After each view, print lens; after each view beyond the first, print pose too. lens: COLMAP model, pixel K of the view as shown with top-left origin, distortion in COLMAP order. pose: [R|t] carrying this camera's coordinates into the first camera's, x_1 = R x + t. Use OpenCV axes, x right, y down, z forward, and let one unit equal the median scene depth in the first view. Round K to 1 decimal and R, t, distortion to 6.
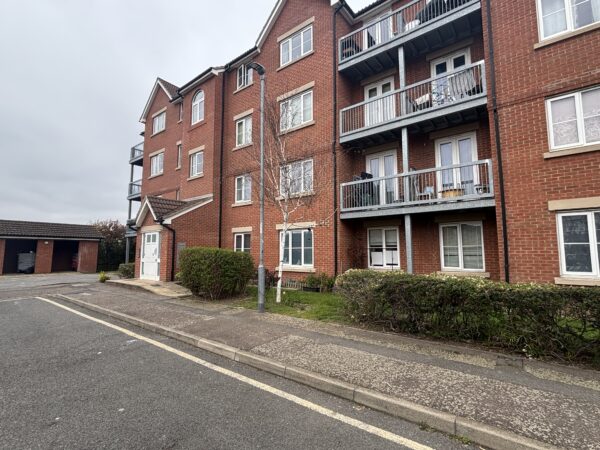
lens RADIAL K [[292.3, 0, 300.0], [0, 292.3, 225.0], [0, 0, 1]] dist [-0.004472, 0.001151]
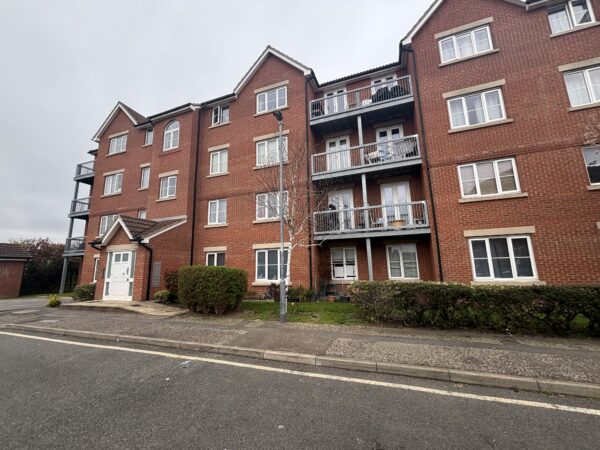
lens RADIAL K [[243.0, 0, 300.0], [0, 243.0, 225.0], [0, 0, 1]] dist [-0.000303, 0.000274]
pose [[0.952272, 0.032353, 0.303532, -0.244535], [-0.006912, 0.996398, -0.084518, 0.001401], [-0.305173, 0.078386, 0.949065, 0.035903]]
